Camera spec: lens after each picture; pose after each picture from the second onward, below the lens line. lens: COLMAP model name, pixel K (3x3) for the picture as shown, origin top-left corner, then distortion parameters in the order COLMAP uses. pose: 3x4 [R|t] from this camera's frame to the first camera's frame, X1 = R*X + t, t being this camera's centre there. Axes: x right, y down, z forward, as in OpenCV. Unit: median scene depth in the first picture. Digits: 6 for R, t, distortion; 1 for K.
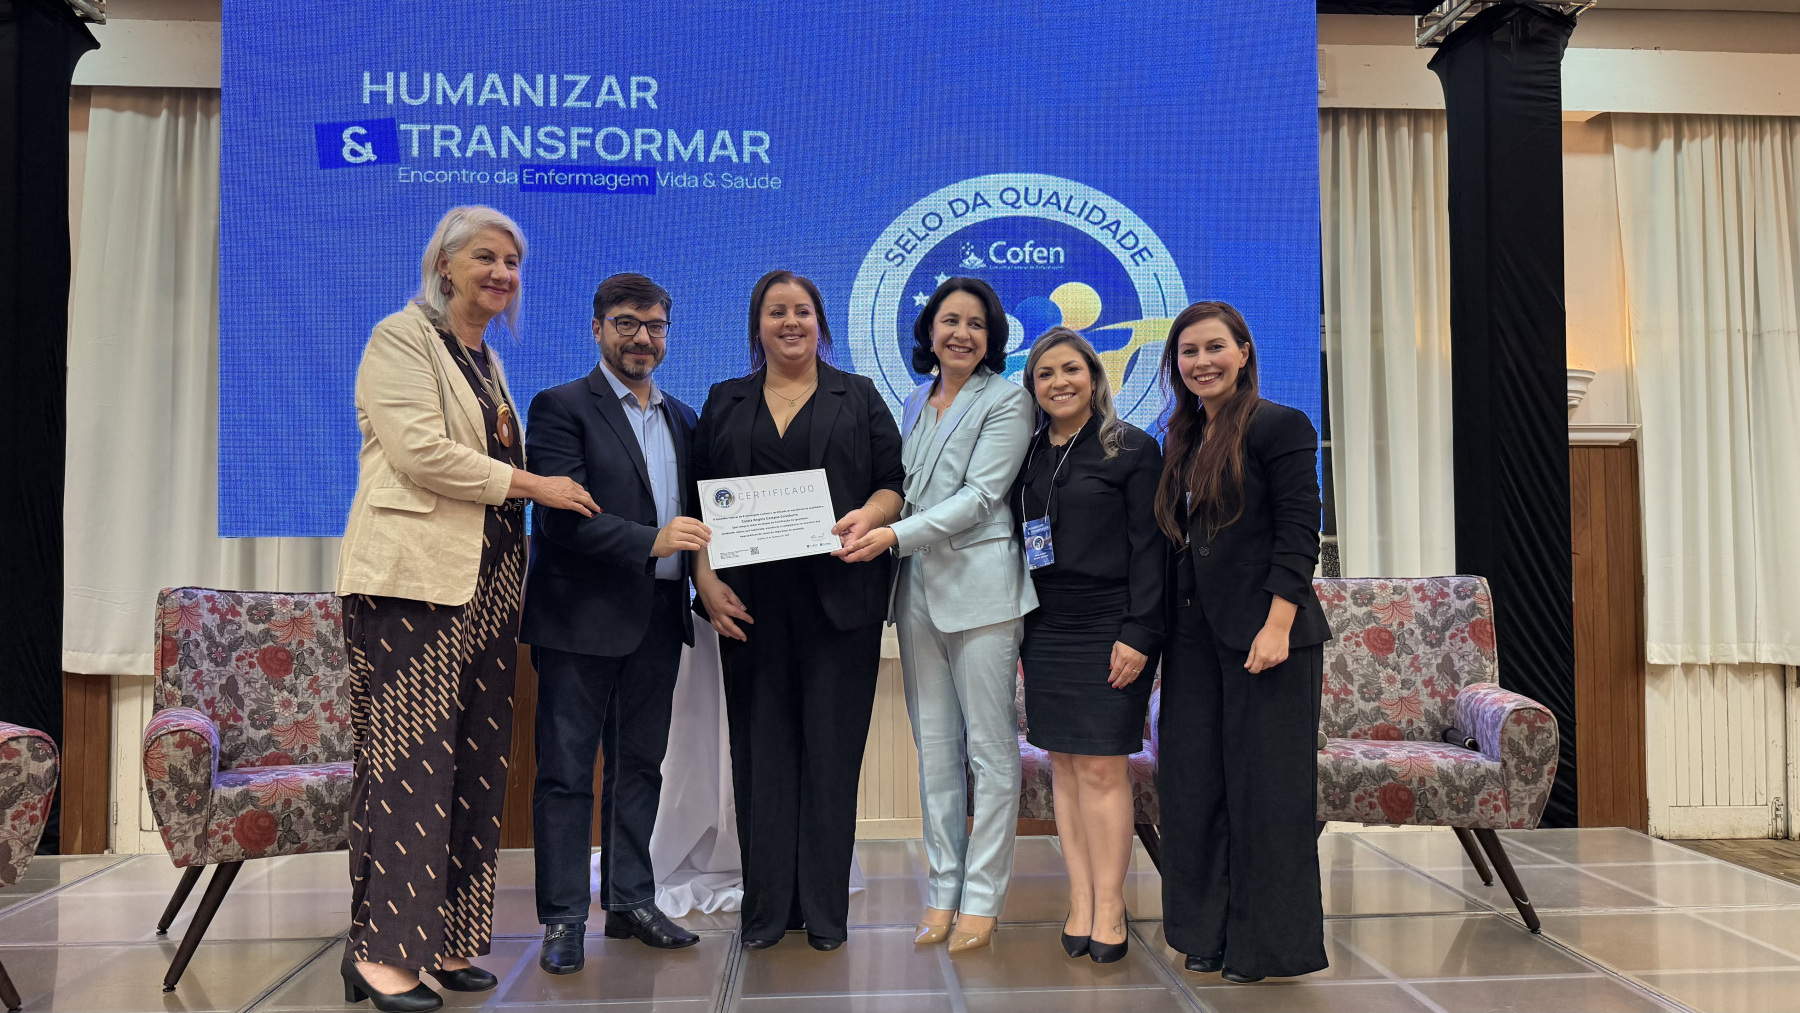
lens RADIAL K [[1222.2, 0, 900.1], [0, 1222.2, 514.9], [0, 0, 1]] dist [0.052008, -0.044092]
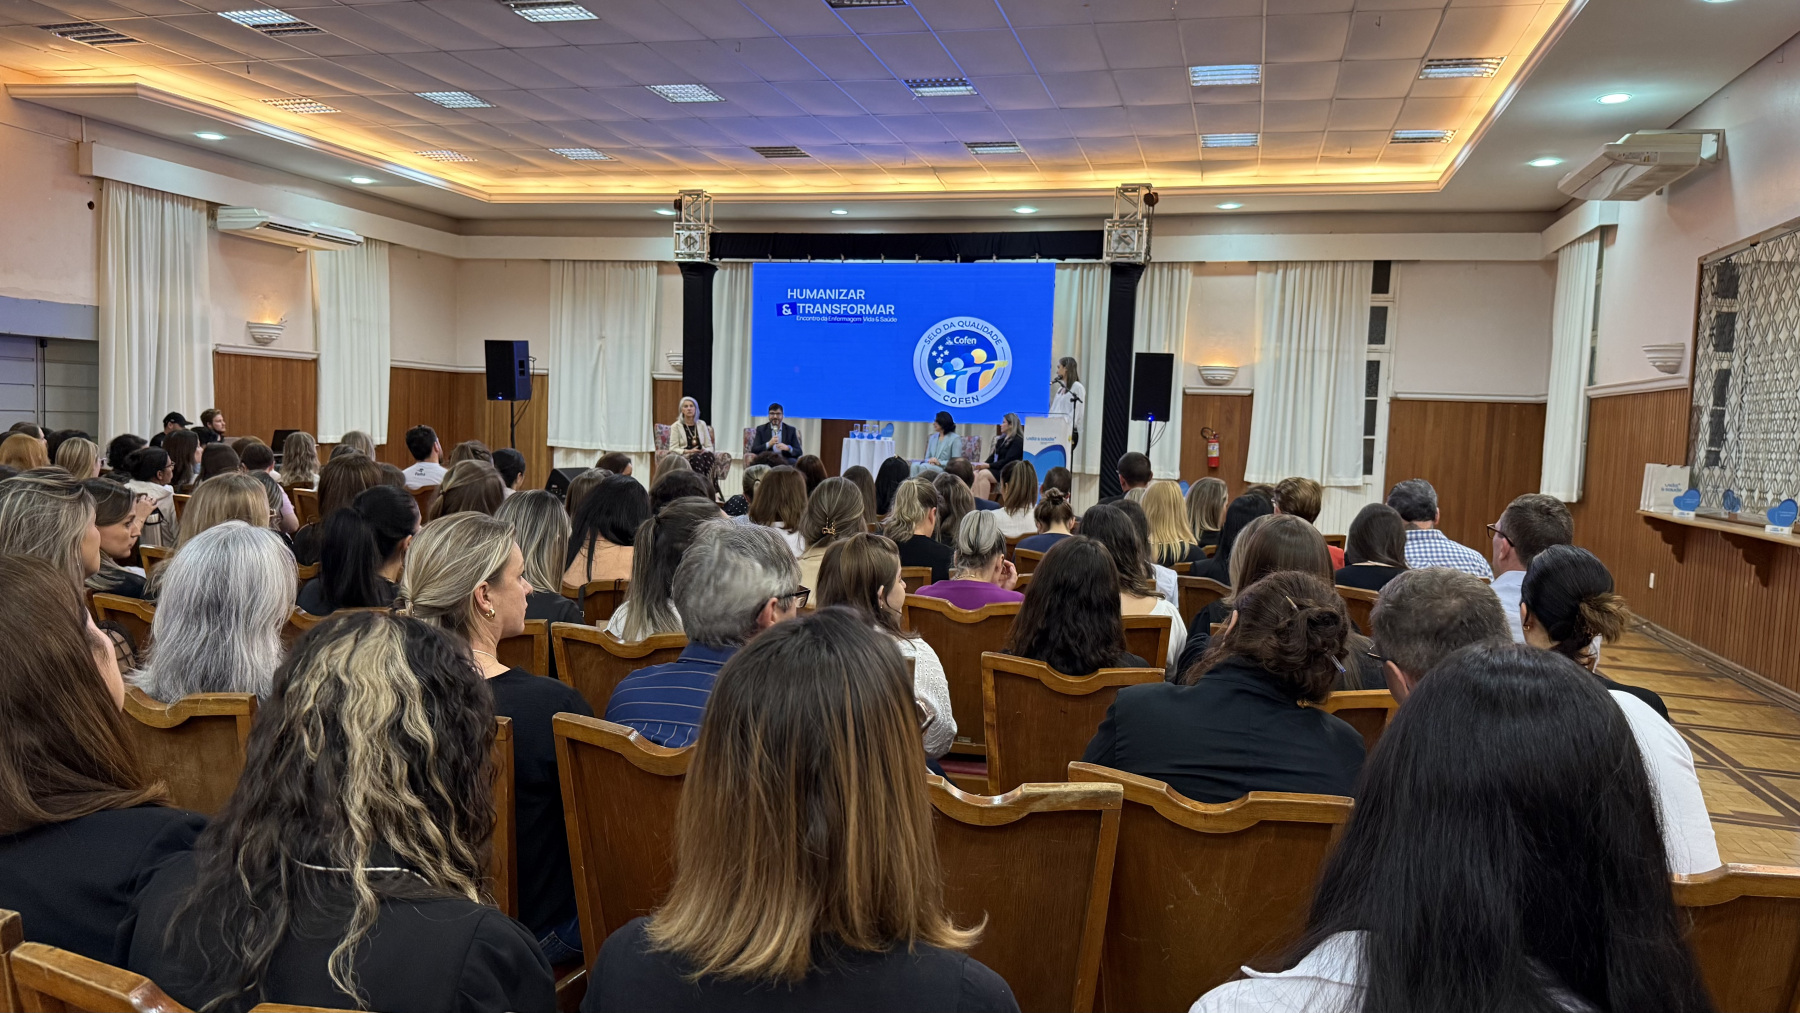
lens RADIAL K [[1304.4, 0, 902.3], [0, 1304.4, 505.6], [0, 0, 1]] dist [0.161927, -0.072080]
pose [[0.946279, 0.058724, -0.317975, 1.154371], [-0.029761, 0.995014, 0.095194, -0.100518], [0.321979, -0.080617, 0.943308, -2.600743]]
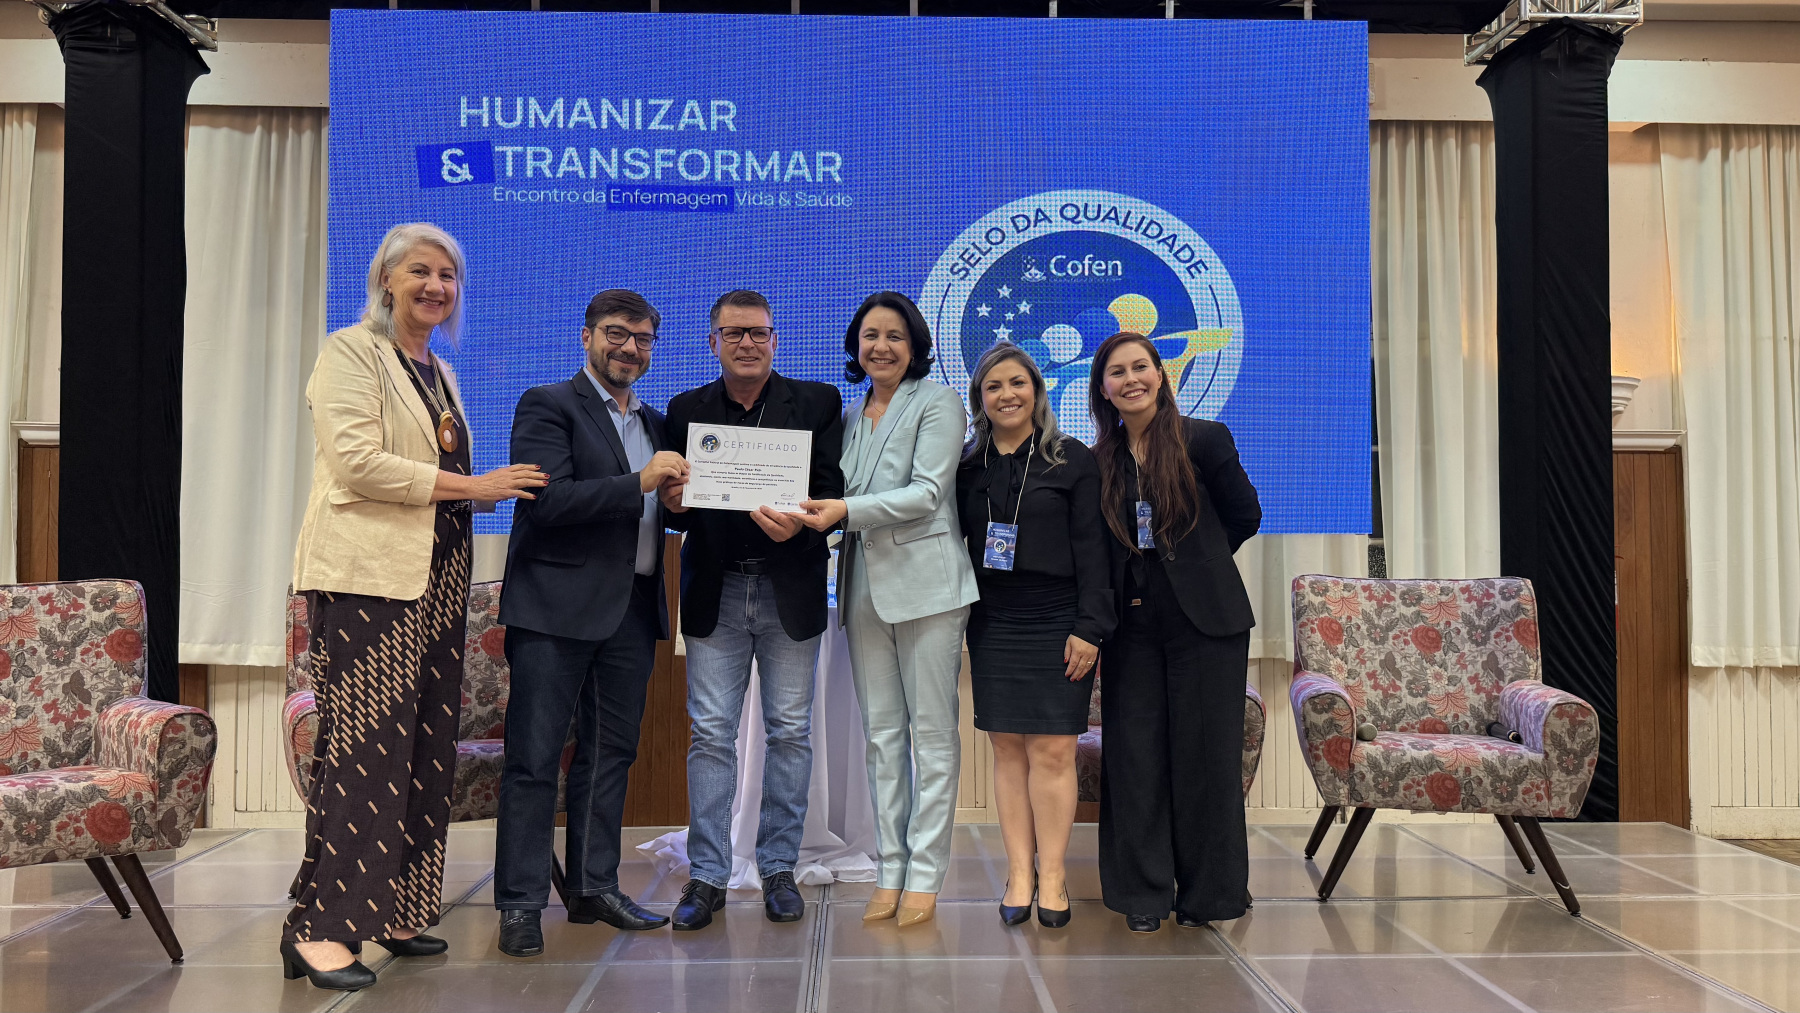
lens RADIAL K [[1222.2, 0, 899.7], [0, 1222.2, 518.0], [0, 0, 1]] dist [0.063071, -0.056116]
pose [[0.999594, 0.005097, -0.028027, -0.025561], [-0.005020, 0.999983, 0.002836, -0.001141], [0.028041, -0.002694, 0.999603, -0.053675]]
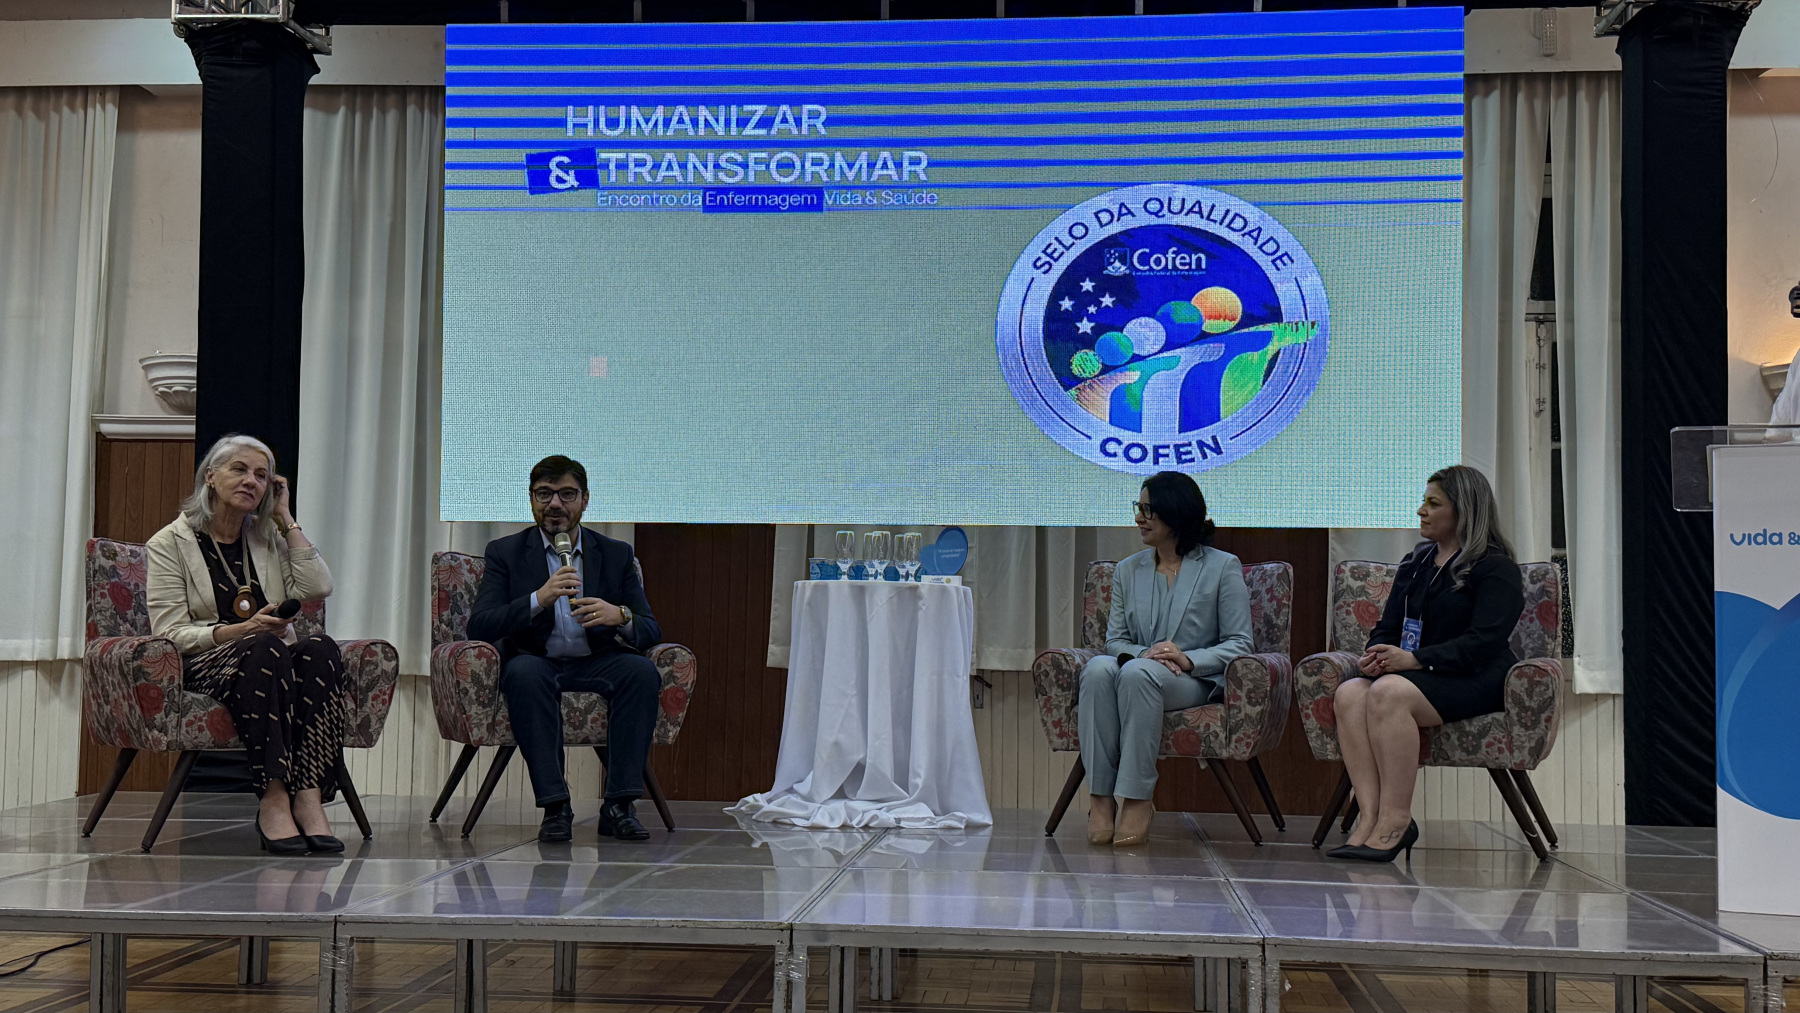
lens RADIAL K [[1979.3, 0, 904.7], [0, 1979.3, 497.3], [0, 0, 1]] dist [0.108496, -0.016528]
pose [[0.988813, 0.008588, -0.148915, 0.138087], [-0.013590, 0.999376, -0.032601, 0.049011], [0.148542, 0.034260, 0.988312, -0.724944]]
